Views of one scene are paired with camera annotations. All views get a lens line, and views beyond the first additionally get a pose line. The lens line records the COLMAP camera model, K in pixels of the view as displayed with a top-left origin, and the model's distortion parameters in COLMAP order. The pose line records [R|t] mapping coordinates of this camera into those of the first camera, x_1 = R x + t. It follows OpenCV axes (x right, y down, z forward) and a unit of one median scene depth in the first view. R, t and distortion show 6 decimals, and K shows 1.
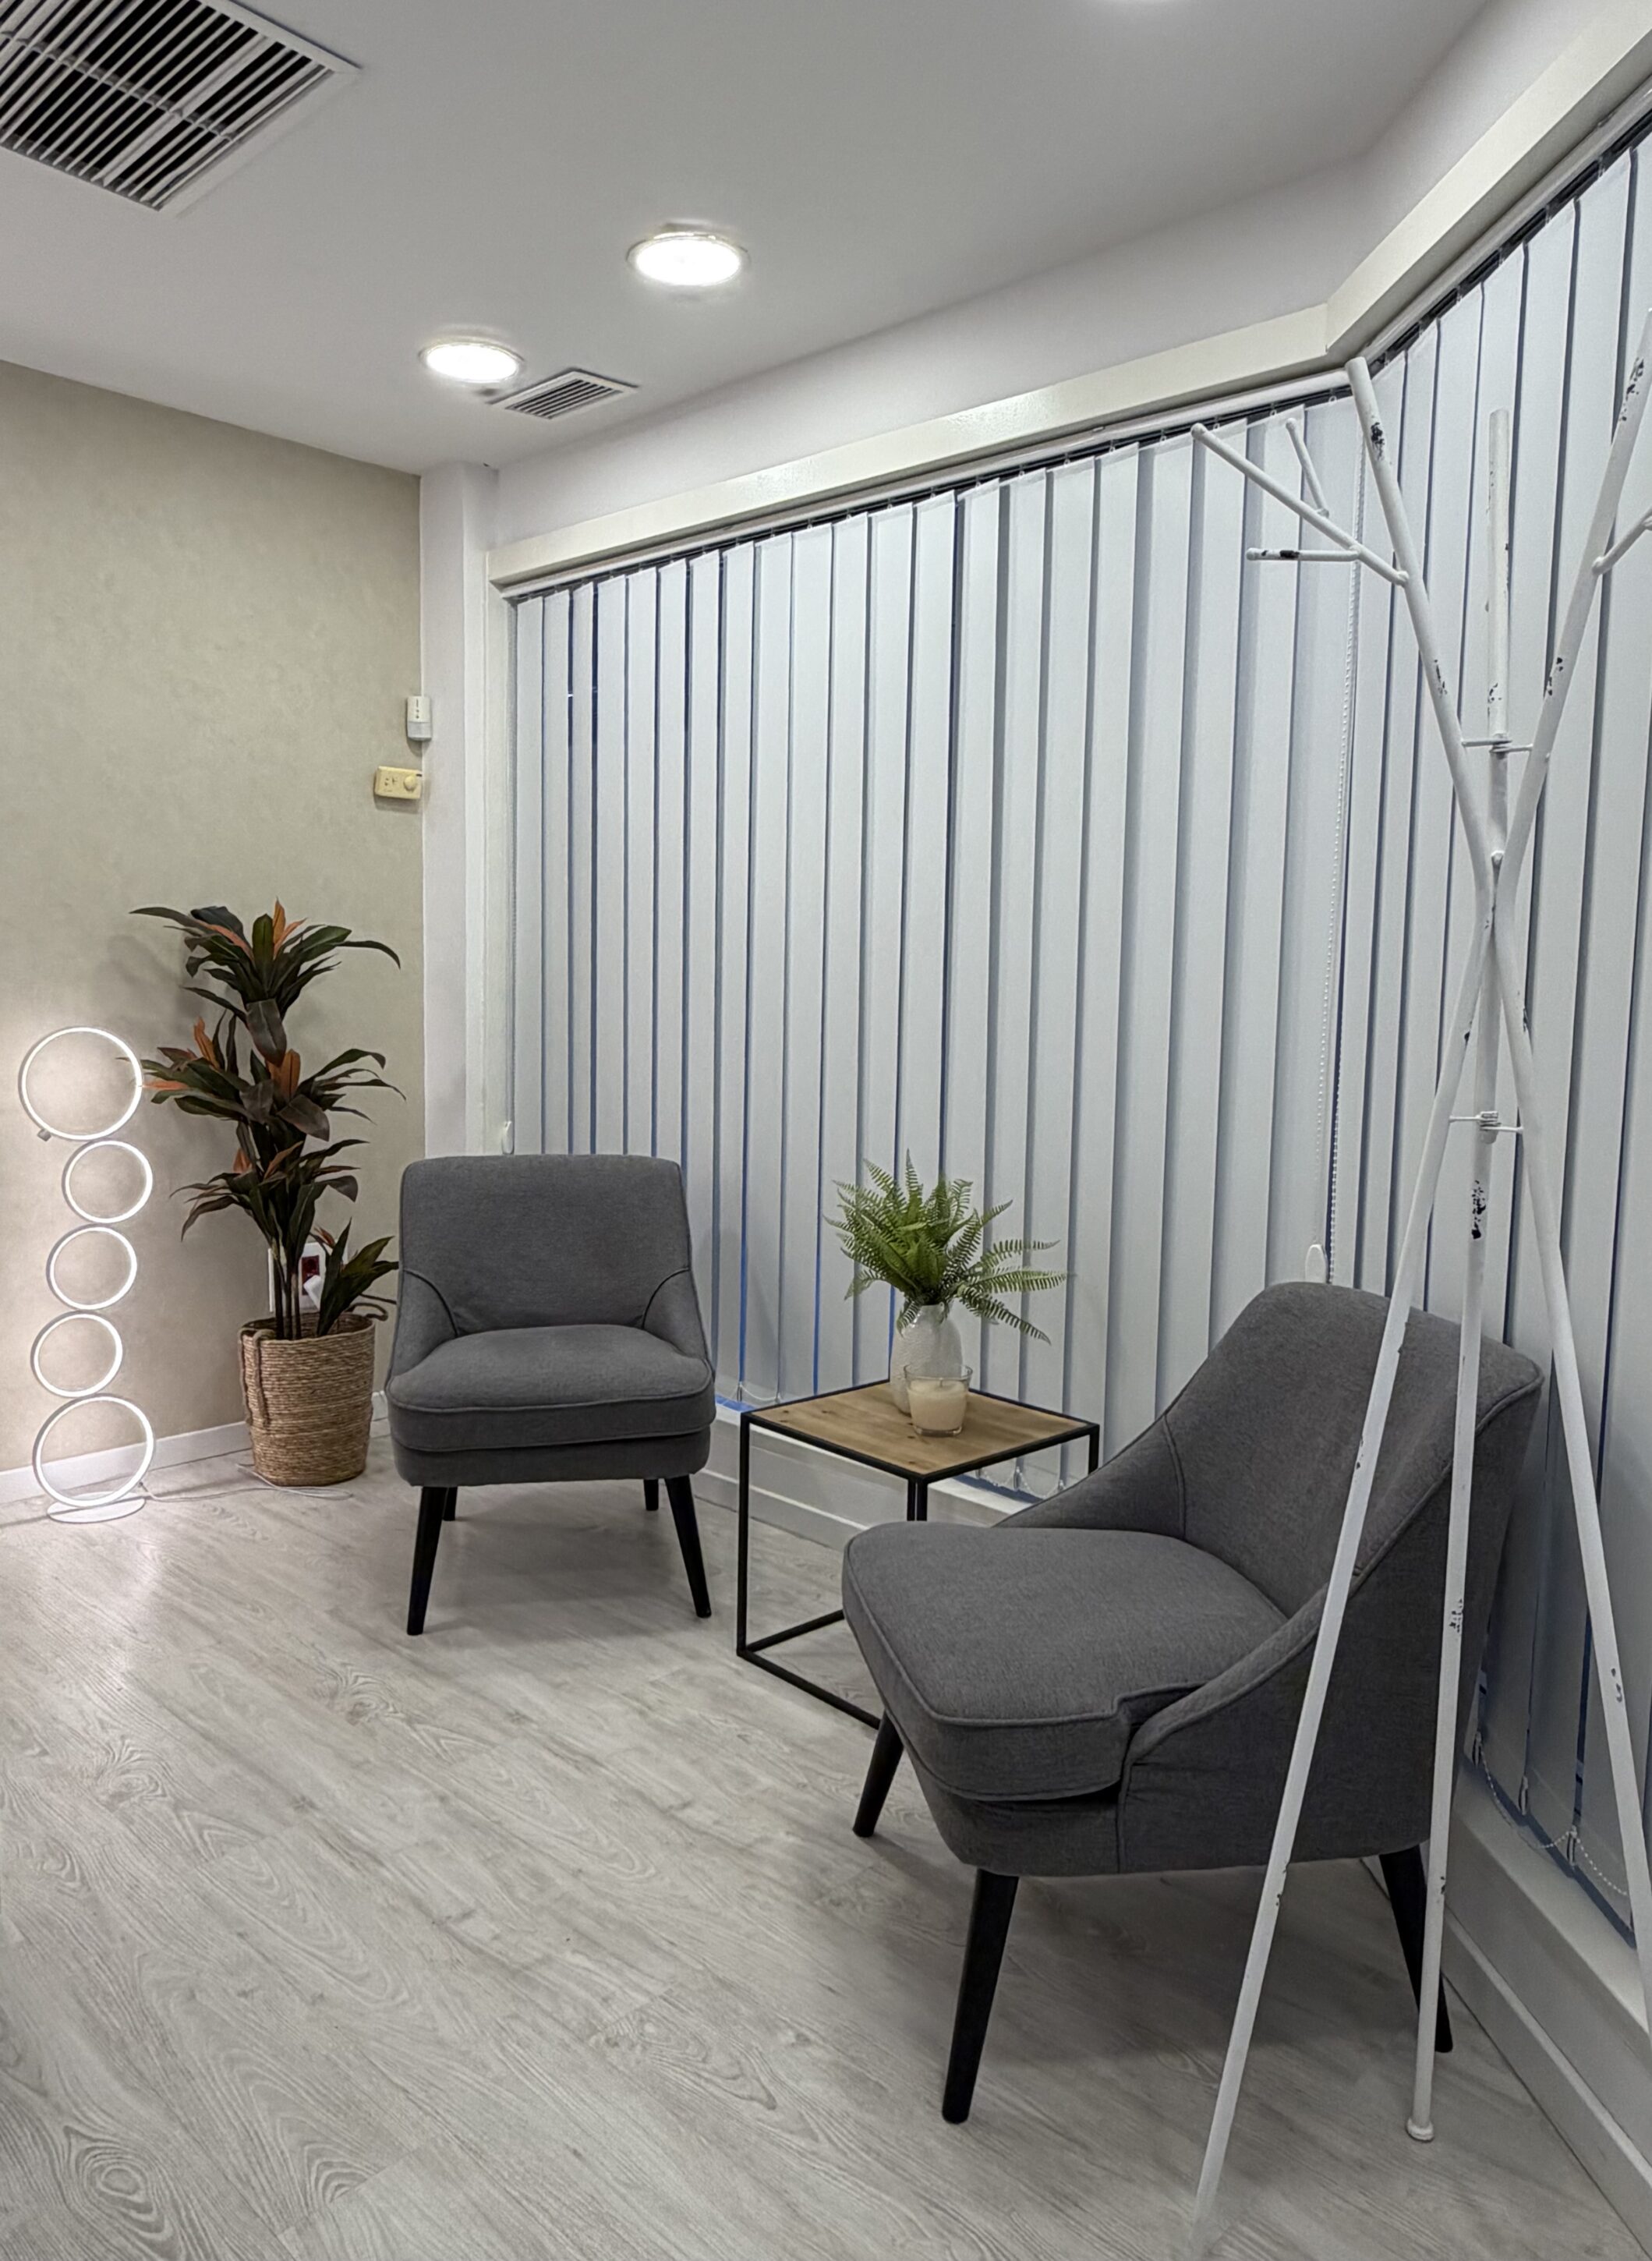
lens RADIAL K [[1505.6, 0, 818.5], [0, 1505.6, 1128.4], [0, 0, 1]] dist [0.000082, -0.001100]
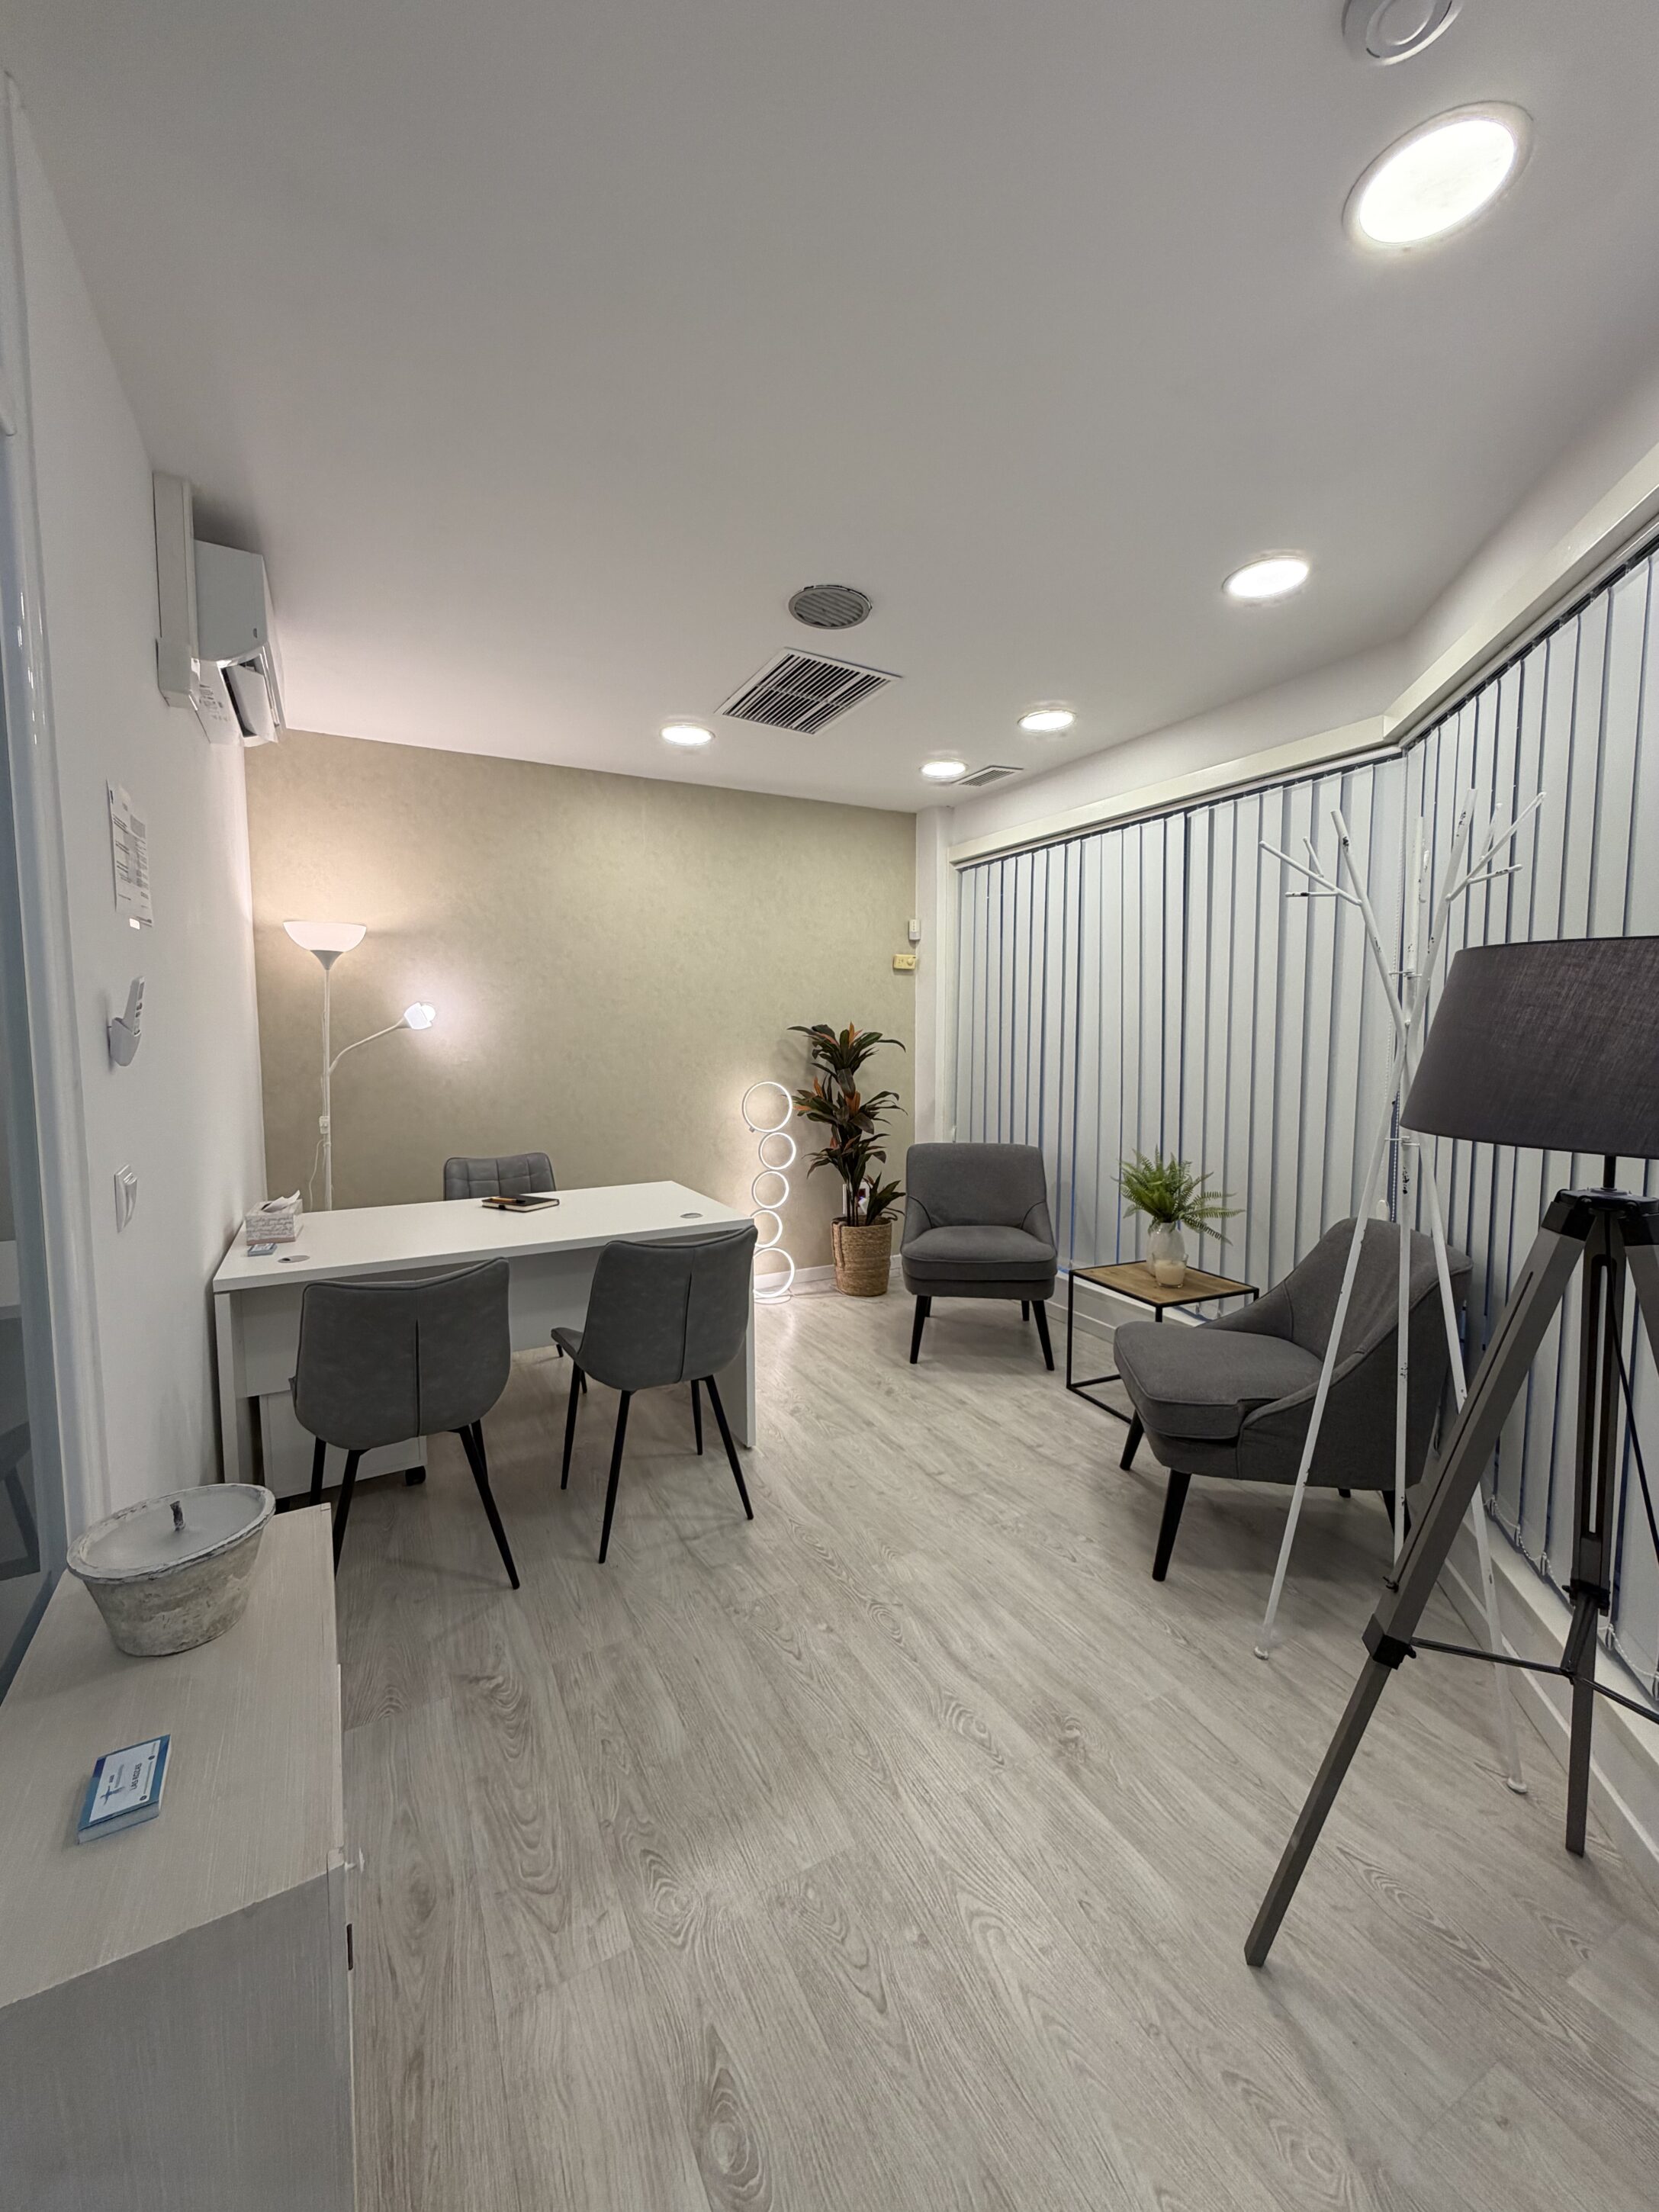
lens RADIAL K [[885.7, 0, 819.7], [0, 885.7, 1104.9], [0, 0, 1]] dist [0.011915, 0.000112]
pose [[0.940479, 0.004742, -0.339819, 0.038490], [-0.011872, 0.999751, -0.018905, -0.011106], [0.339645, 0.021814, 0.940301, -0.263690]]
